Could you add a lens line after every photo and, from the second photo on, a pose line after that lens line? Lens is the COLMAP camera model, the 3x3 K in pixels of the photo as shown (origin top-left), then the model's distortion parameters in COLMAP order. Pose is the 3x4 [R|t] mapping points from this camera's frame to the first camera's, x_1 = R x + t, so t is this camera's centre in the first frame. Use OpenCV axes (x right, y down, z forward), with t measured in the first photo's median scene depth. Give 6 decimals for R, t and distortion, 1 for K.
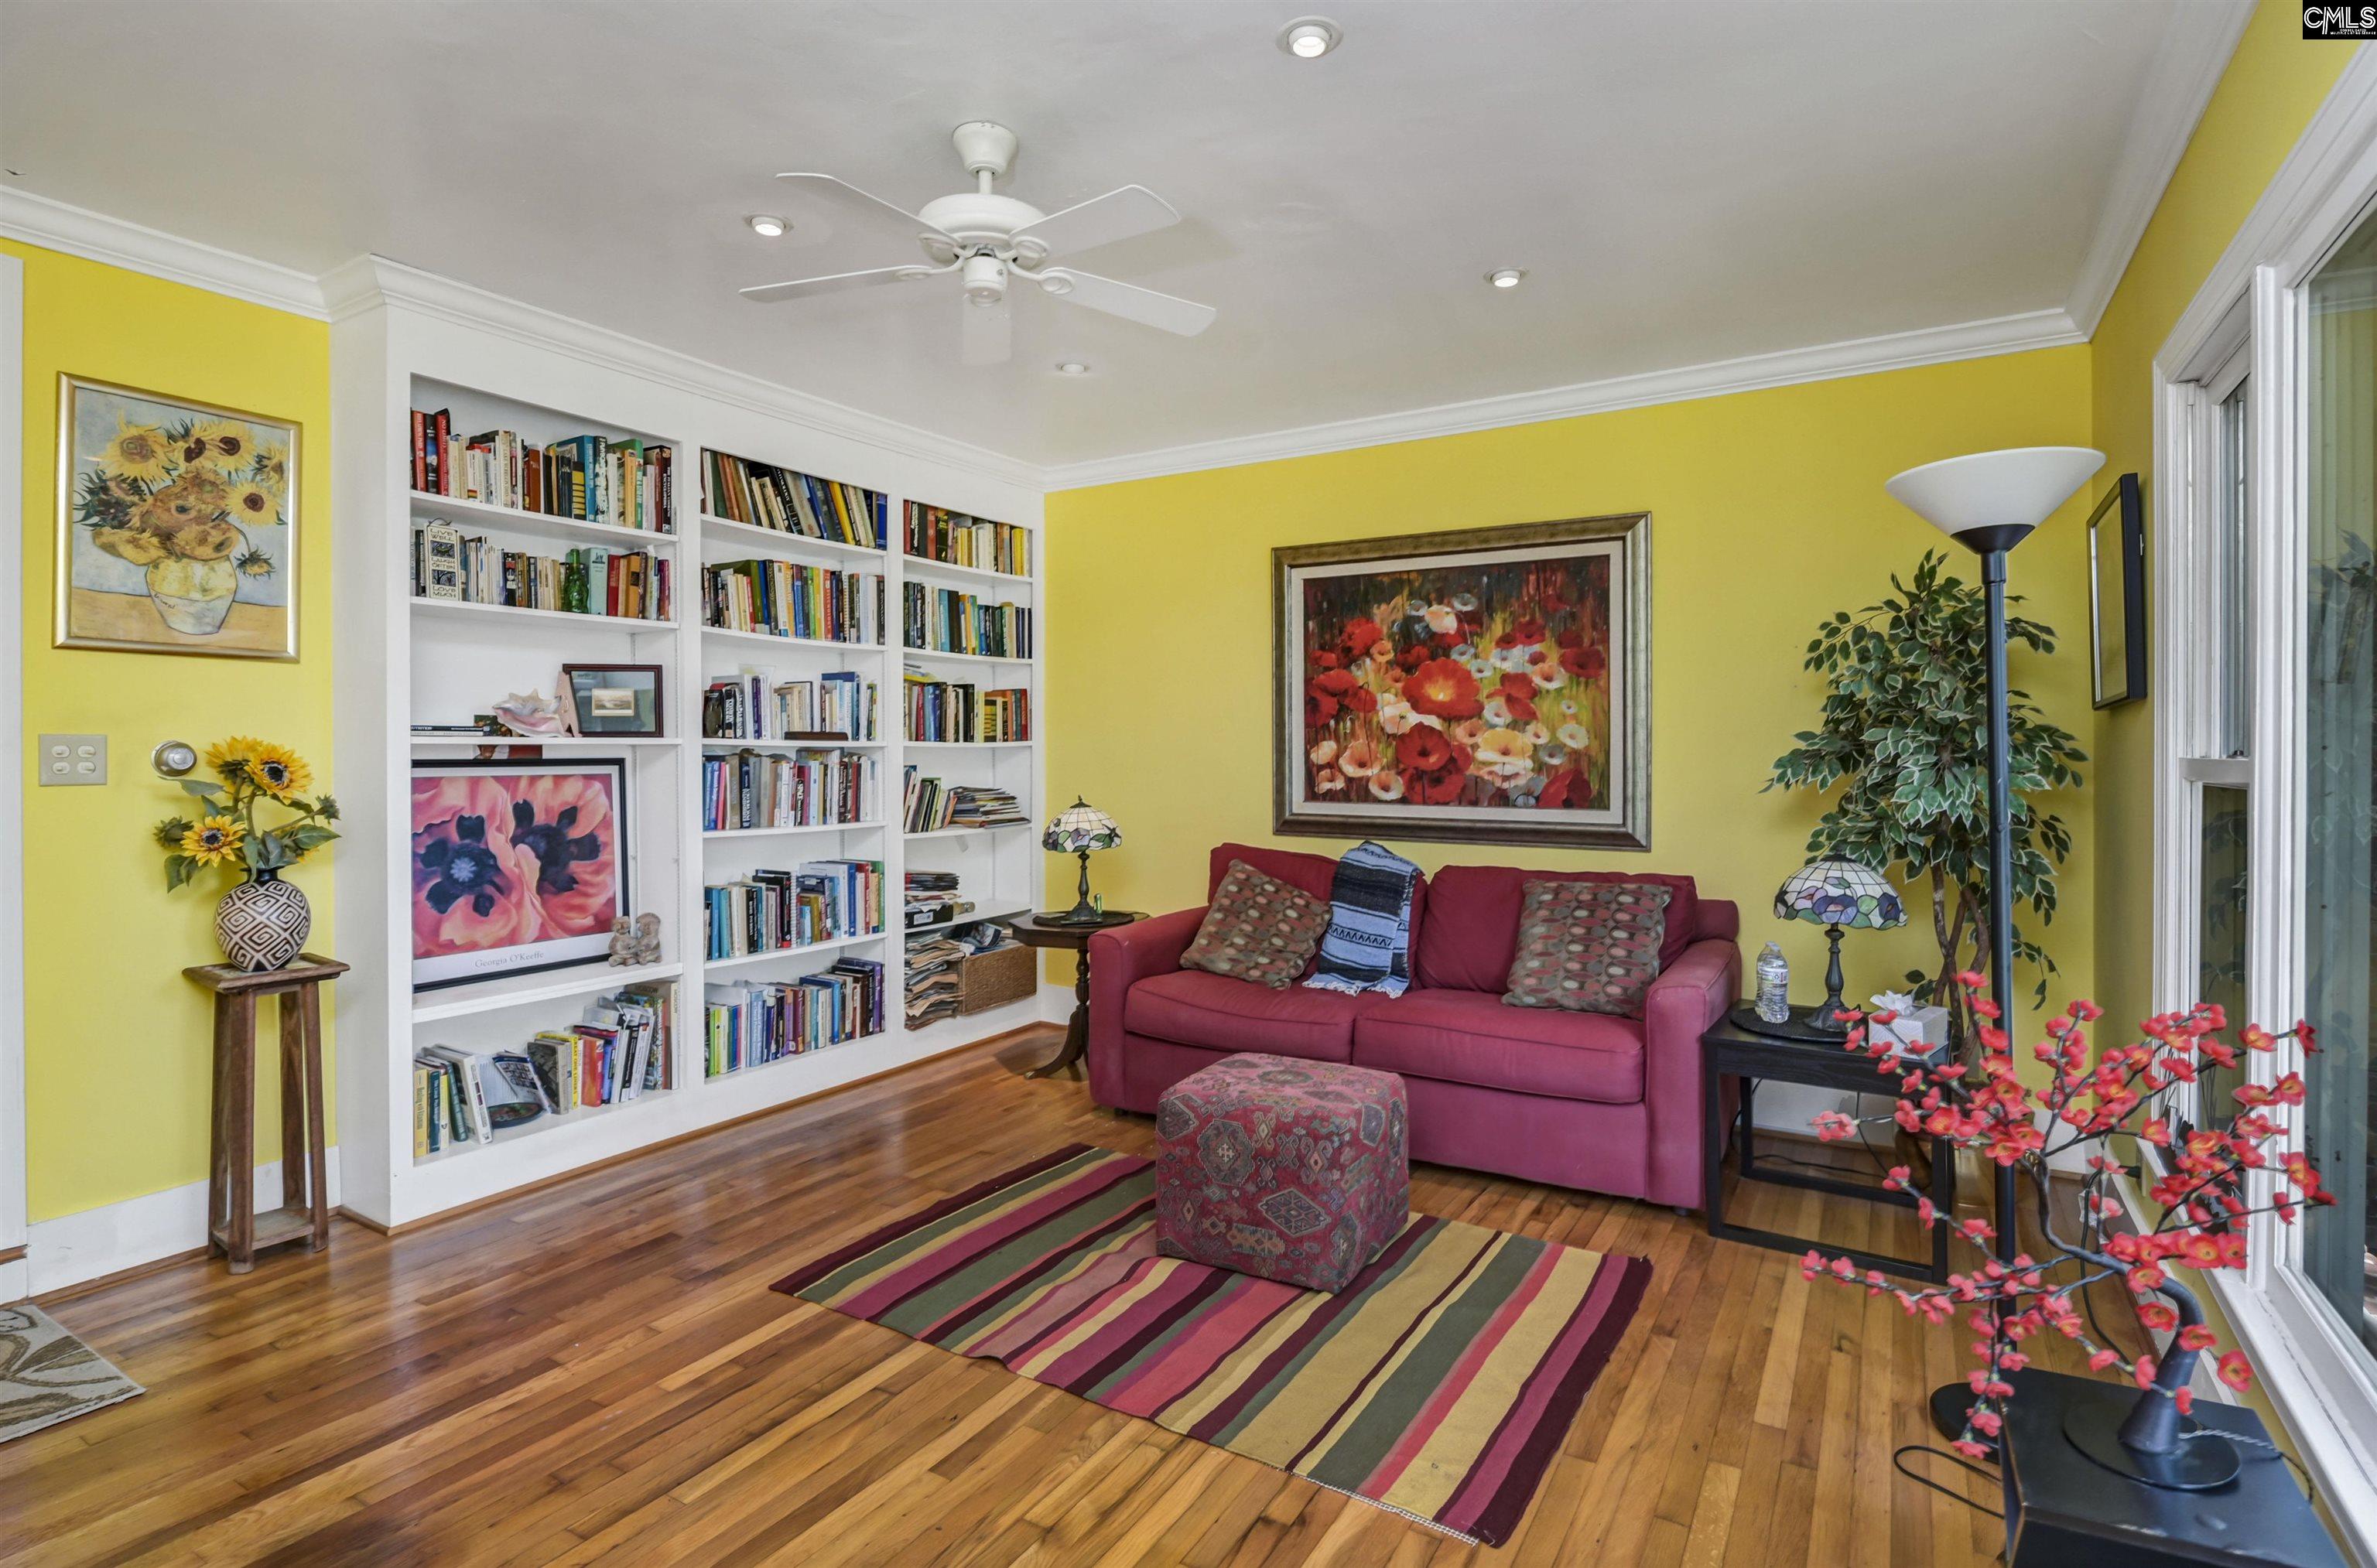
lens RADIAL K [[1174.2, 0, 1198.5], [0, 1174.2, 762.7], [0, 0, 1]] dist [-0.001591, -0.005163]
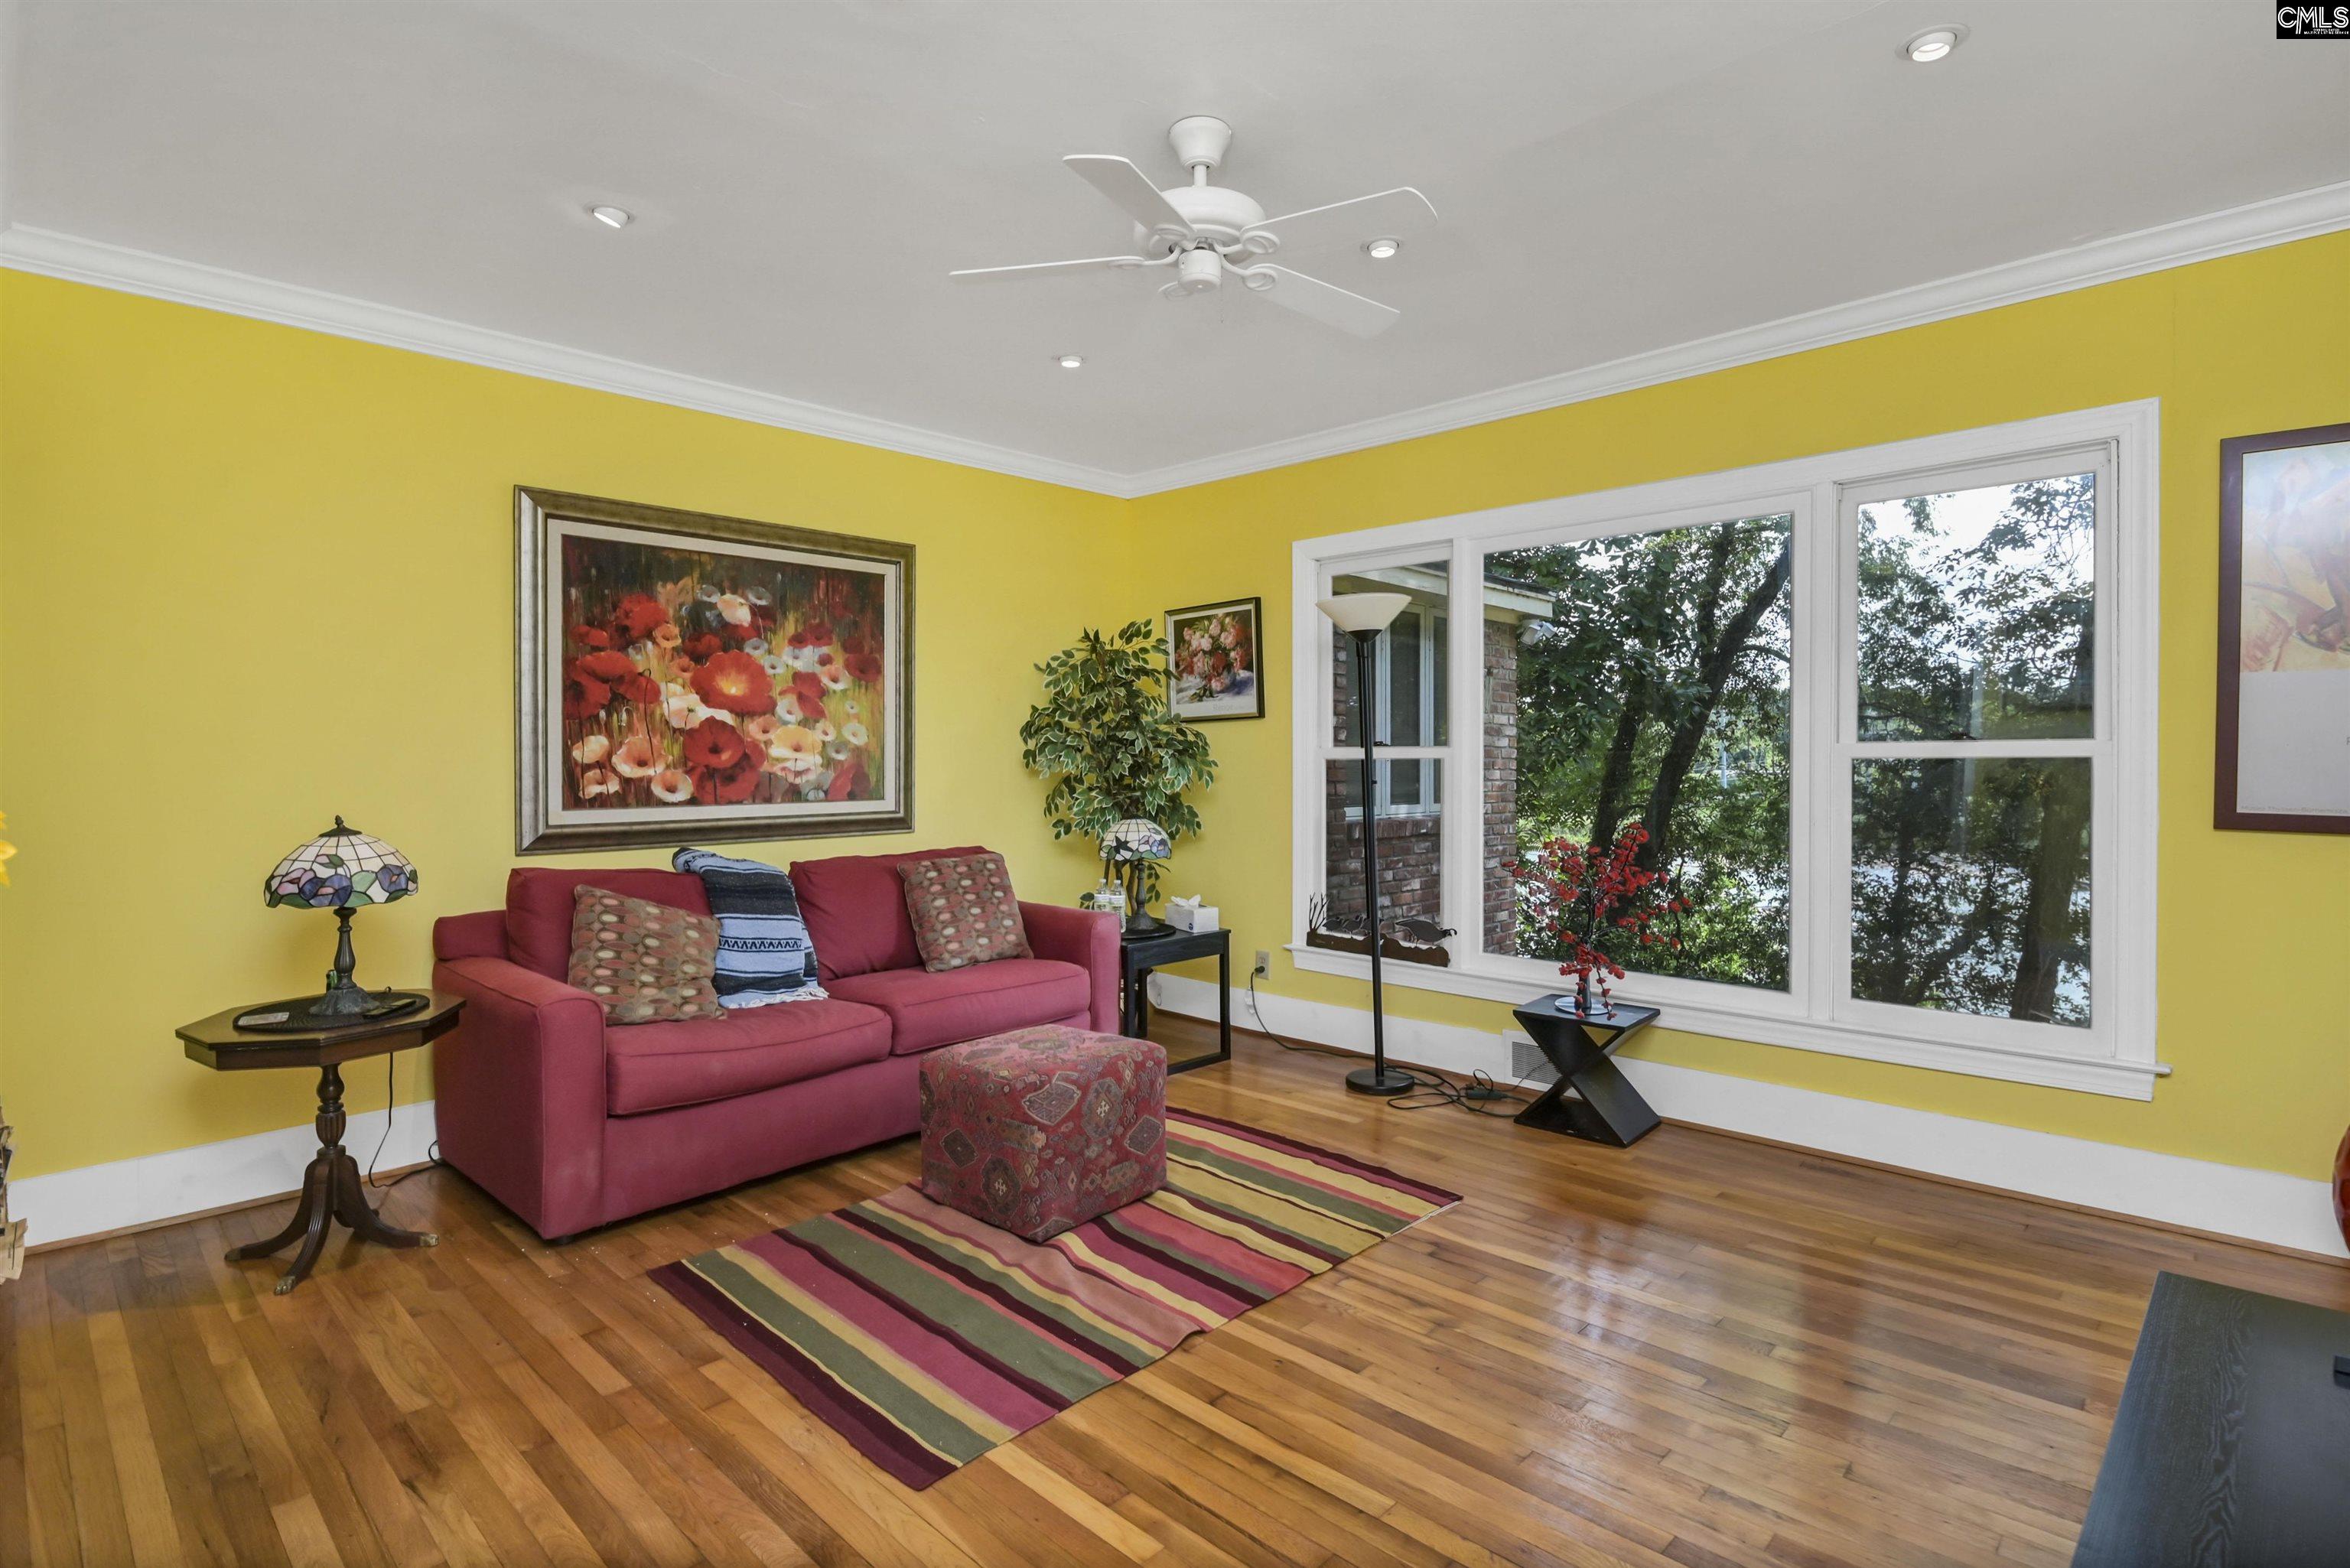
lens RADIAL K [[1160.9, 0, 1194.7], [0, 1160.9, 780.6], [0, 0, 1]] dist [-0.001591, -0.005163]
pose [[0.210459, -0.024543, 0.977294, -0.650882], [0.015420, 0.999644, 0.021783, 0.002296], [-0.977481, 0.010485, 0.210763, 0.441072]]
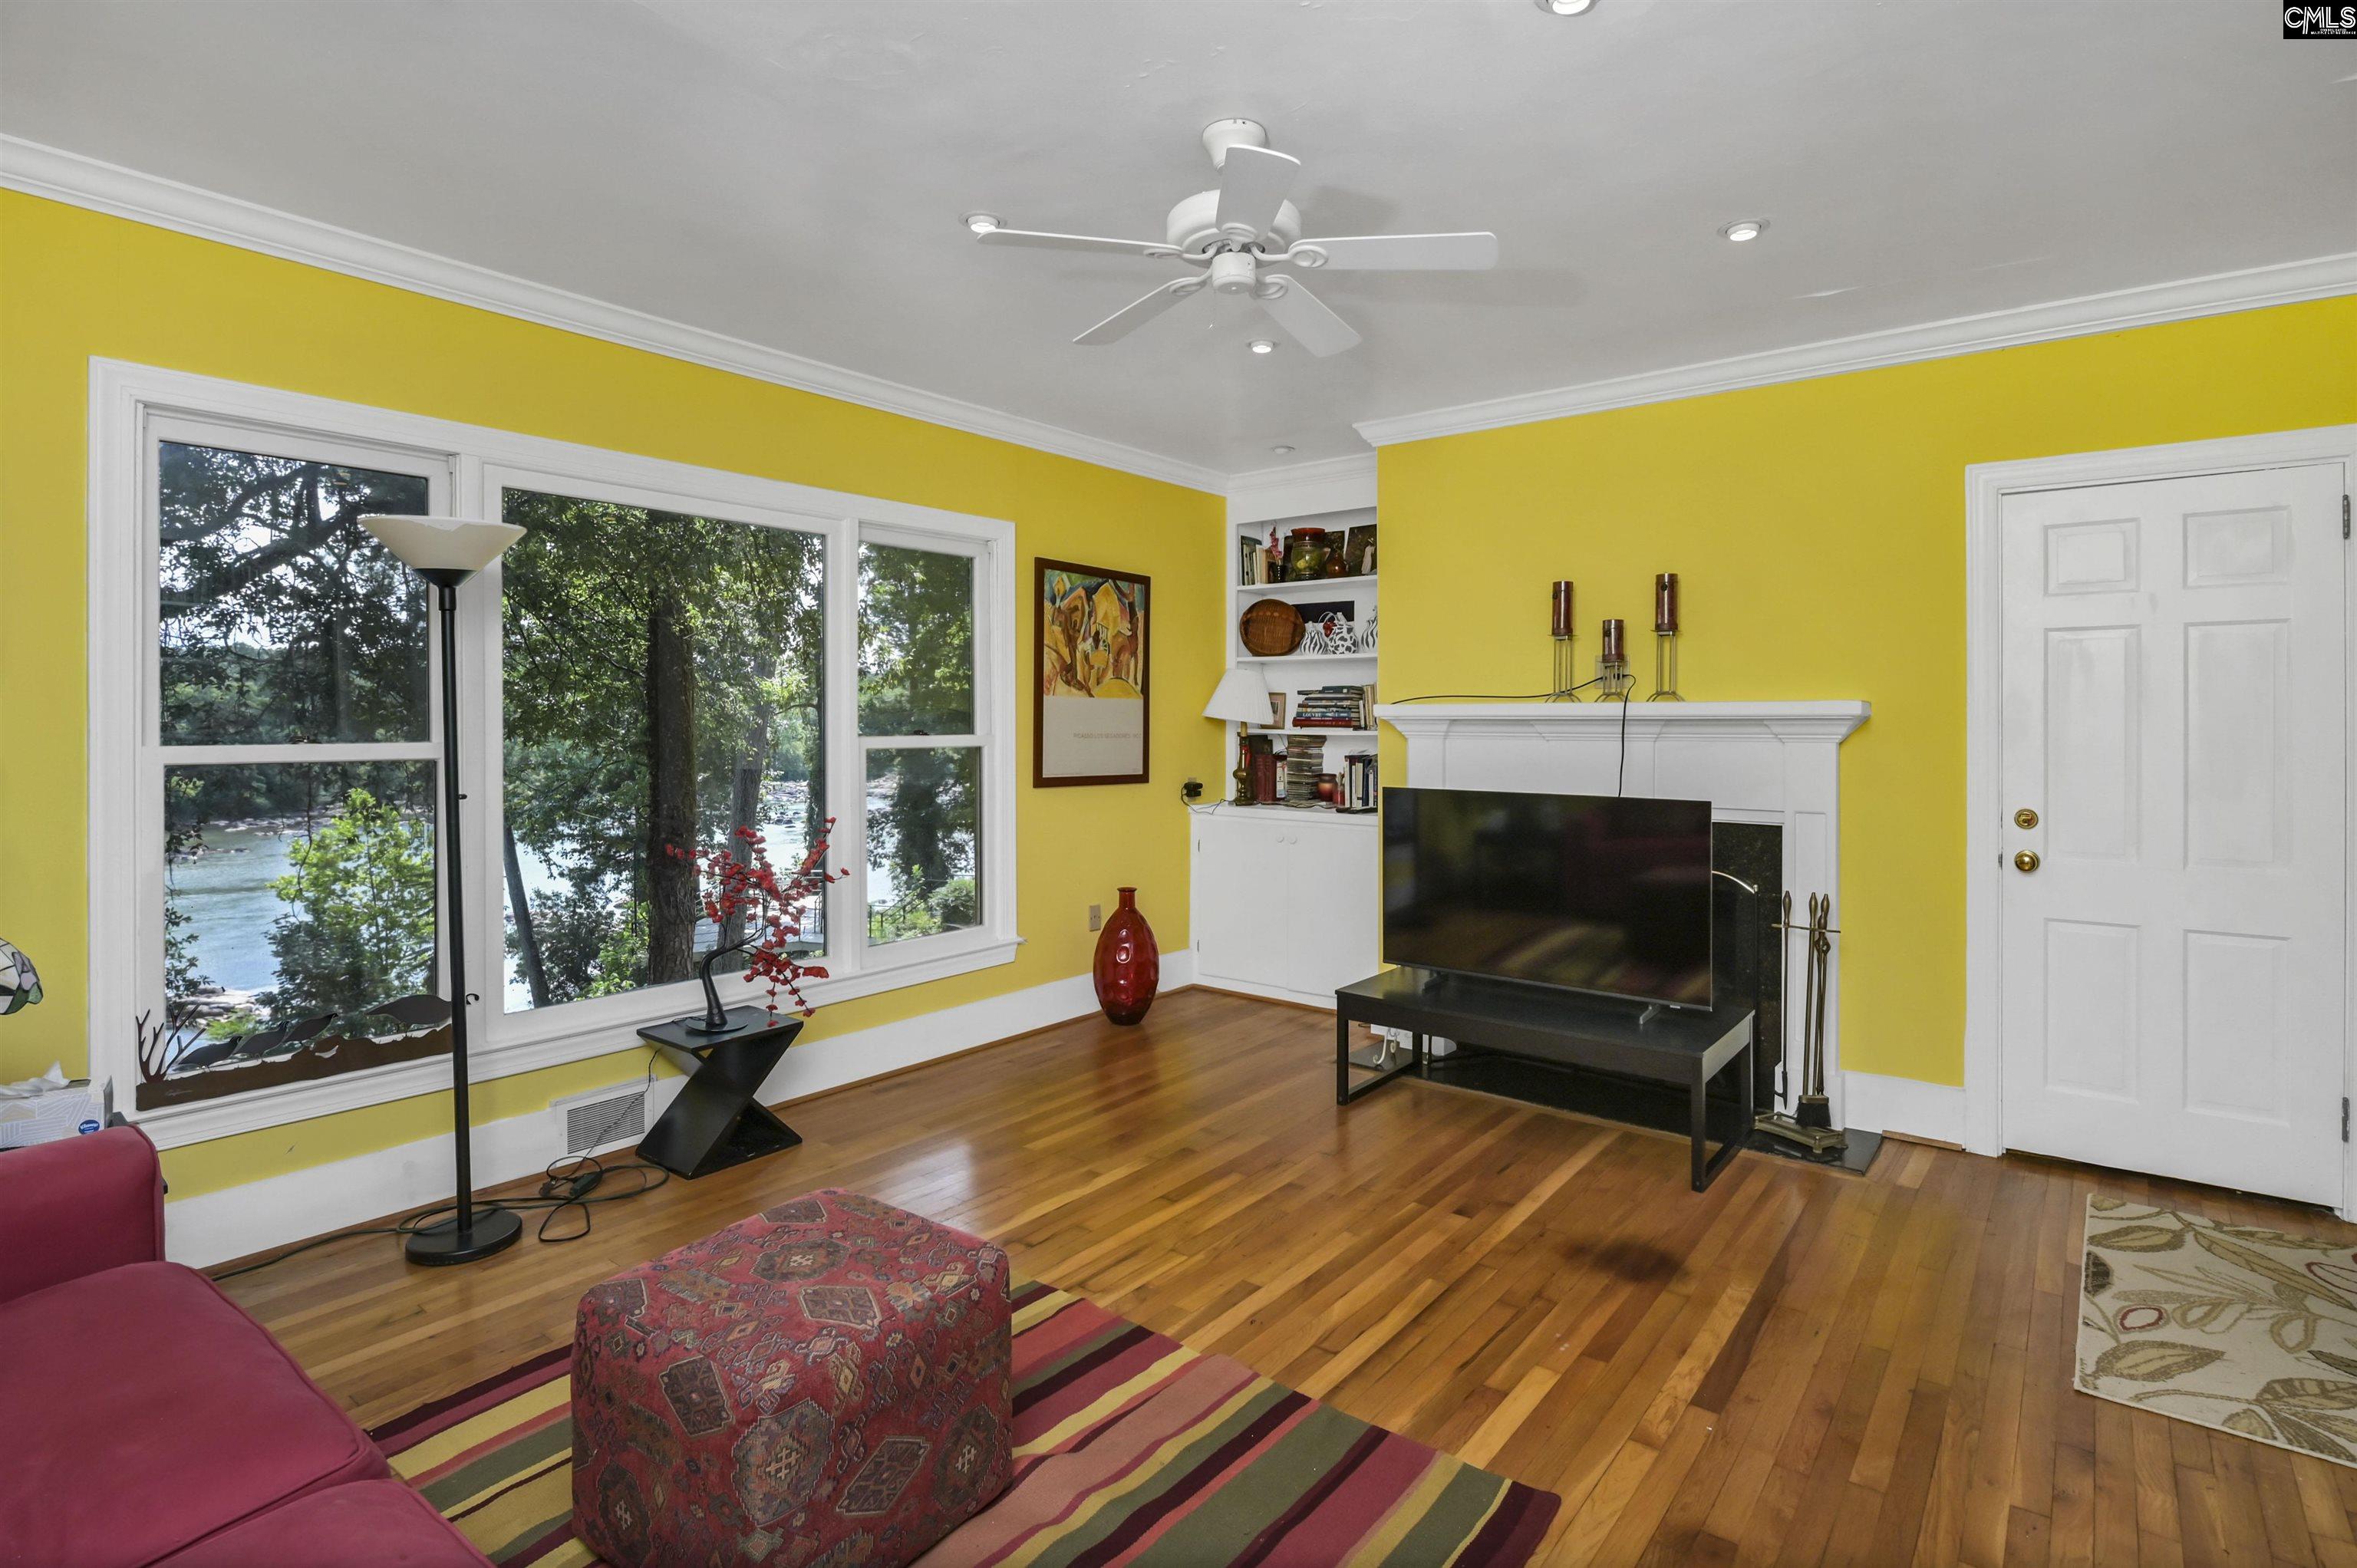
lens RADIAL K [[1164.4, 0, 1172.1], [0, 1164.4, 721.2], [0, 0, 1]] dist [-0.001591, -0.005163]
pose [[-0.993174, -0.001747, 0.116631, -0.136965], [-0.000796, 0.999966, 0.008194, -0.020292], [-0.116641, 0.008045, -0.993142, 1.114131]]
